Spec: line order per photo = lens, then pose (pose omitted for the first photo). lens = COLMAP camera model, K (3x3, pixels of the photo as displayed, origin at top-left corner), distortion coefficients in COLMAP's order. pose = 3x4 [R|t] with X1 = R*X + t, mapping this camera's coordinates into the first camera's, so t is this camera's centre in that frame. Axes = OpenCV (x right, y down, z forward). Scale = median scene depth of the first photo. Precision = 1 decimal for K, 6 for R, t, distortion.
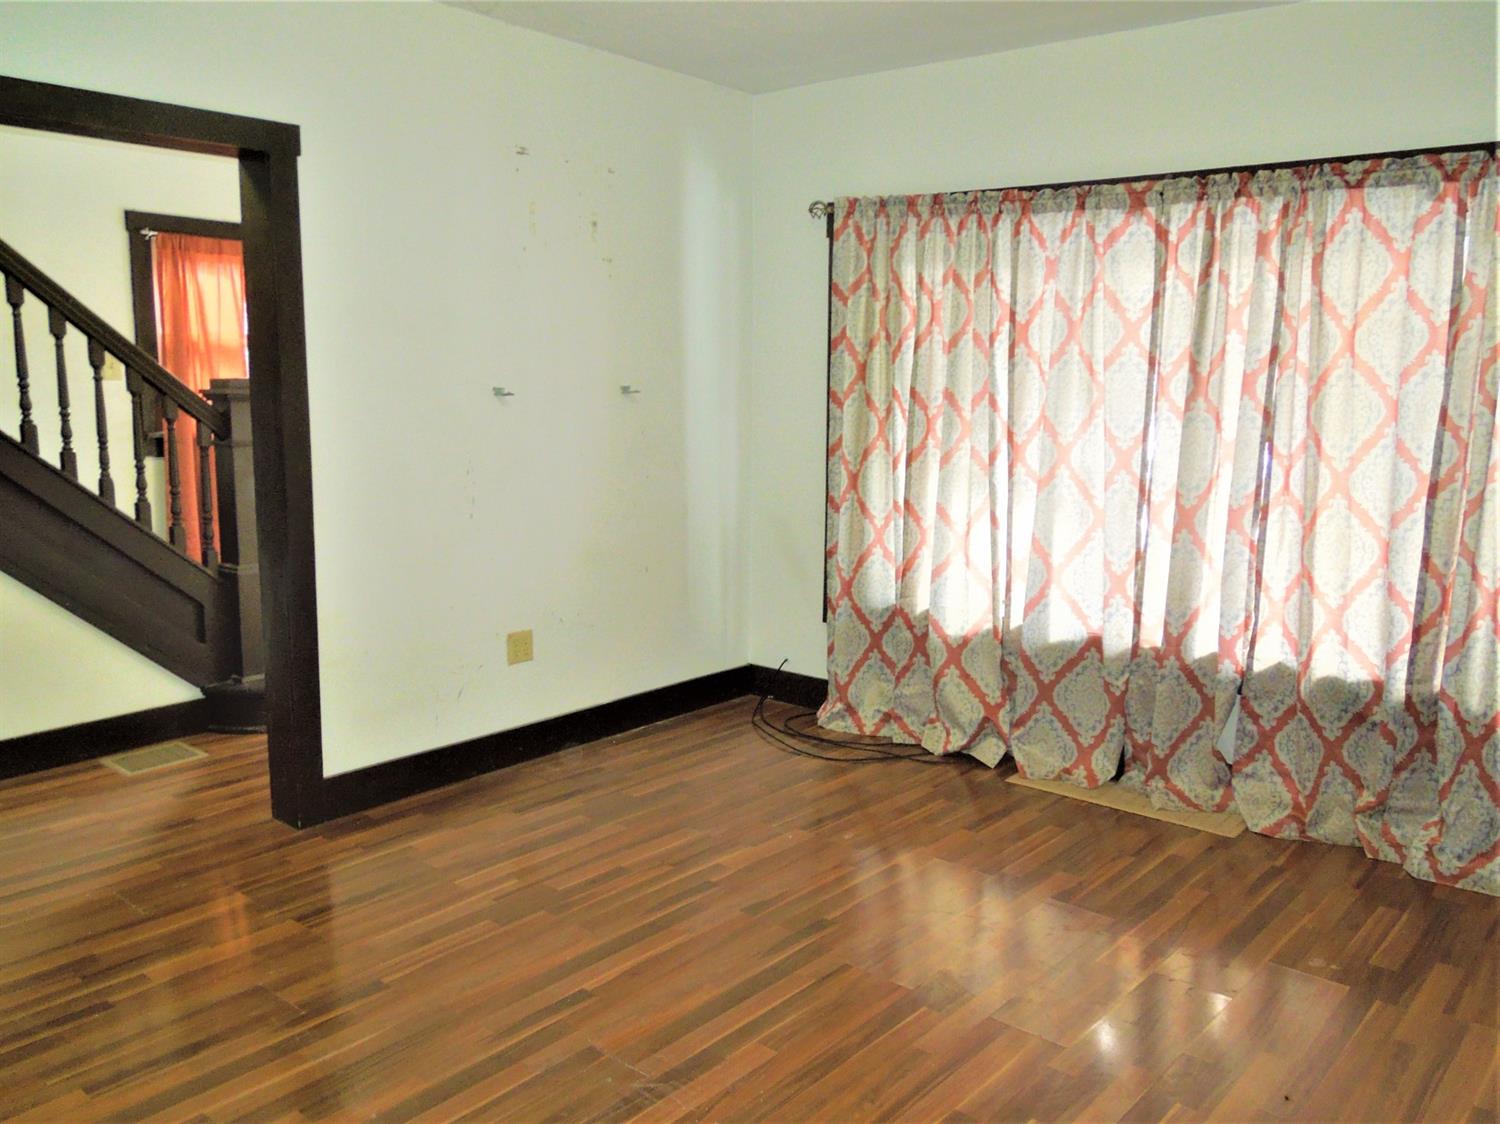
lens RADIAL K [[1171.6, 0, 751.1], [0, 1171.6, 570.3], [0, 0, 1]] dist [0.002928, -0.000615]
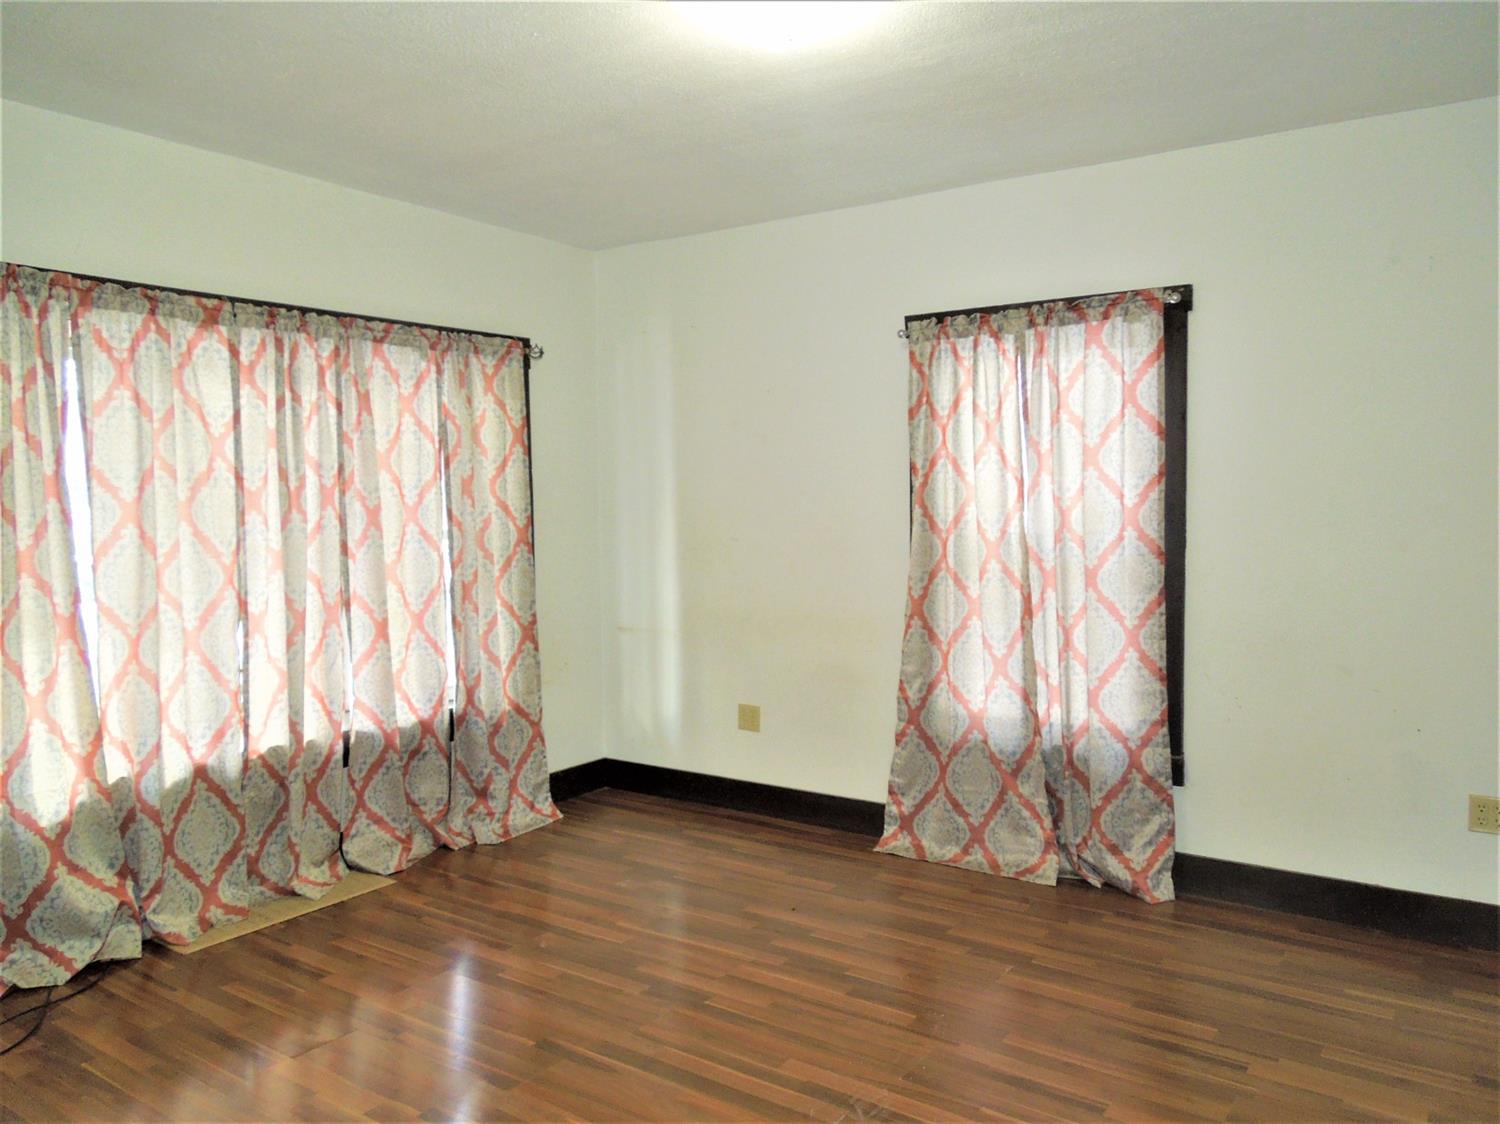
lens RADIAL K [[1153.5, 0, 751.9], [0, 1153.5, 554.3], [0, 0, 1]] dist [-0.013818, -0.002198]
pose [[-0.081985, -0.076368, 0.993703, -0.694714], [0.158484, 0.983374, 0.088650, -0.131169], [-0.983952, 0.164754, -0.068519, 0.649153]]
